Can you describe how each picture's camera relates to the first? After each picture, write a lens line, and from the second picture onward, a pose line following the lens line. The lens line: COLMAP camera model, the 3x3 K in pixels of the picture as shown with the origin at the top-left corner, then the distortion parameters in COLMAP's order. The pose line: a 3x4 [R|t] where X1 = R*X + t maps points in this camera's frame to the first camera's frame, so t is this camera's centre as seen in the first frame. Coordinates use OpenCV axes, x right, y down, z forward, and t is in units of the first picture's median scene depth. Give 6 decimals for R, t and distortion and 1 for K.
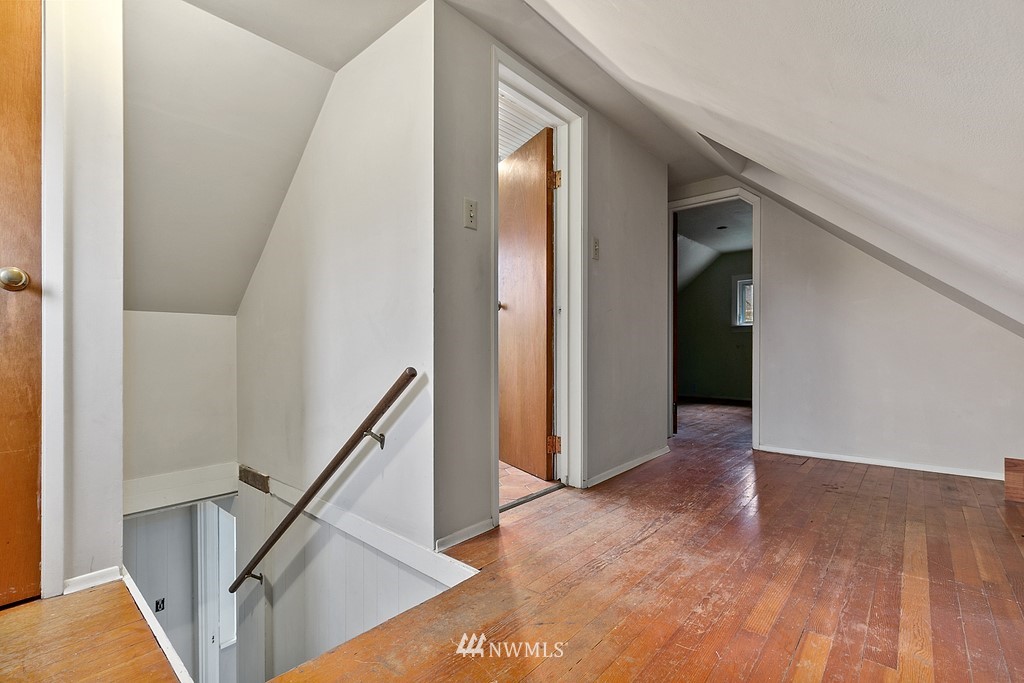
lens RADIAL K [[464.3, 0, 512.2], [0, 464.3, 344.7], [0, 0, 1]] dist [0.002579, 0.000674]
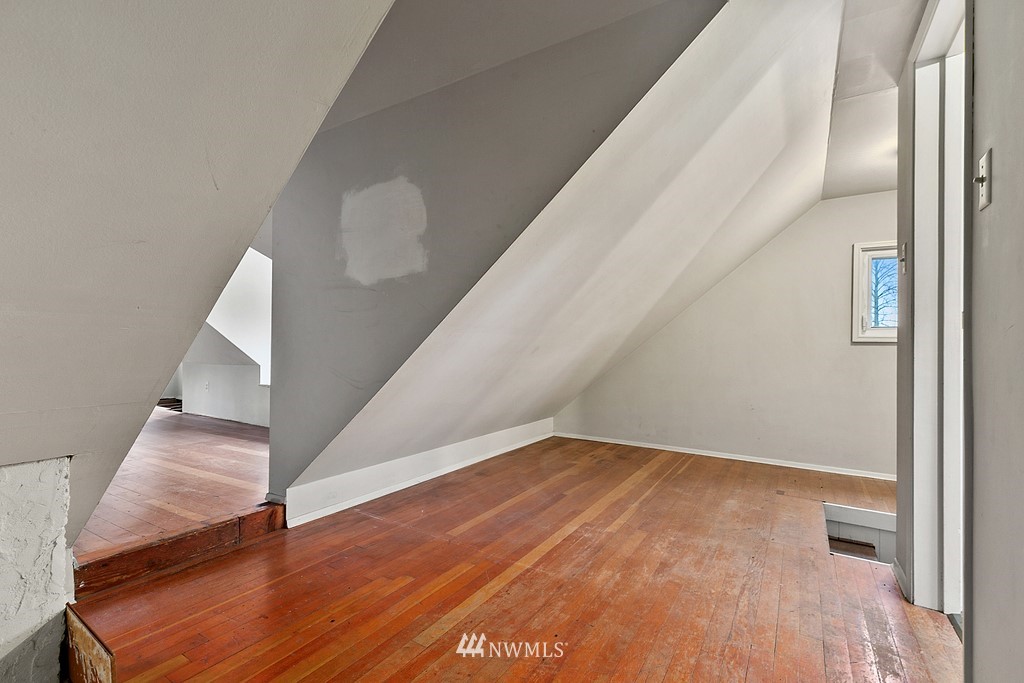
lens RADIAL K [[464.3, 0, 511.8], [0, 464.3, 346.0], [0, 0, 1]] dist [0.002579, 0.000674]
pose [[-0.987429, -0.008183, -0.157852, 1.106484], [-0.007882, 0.999966, -0.002529, -0.106252], [0.157867, -0.001253, -0.987460, 2.278685]]
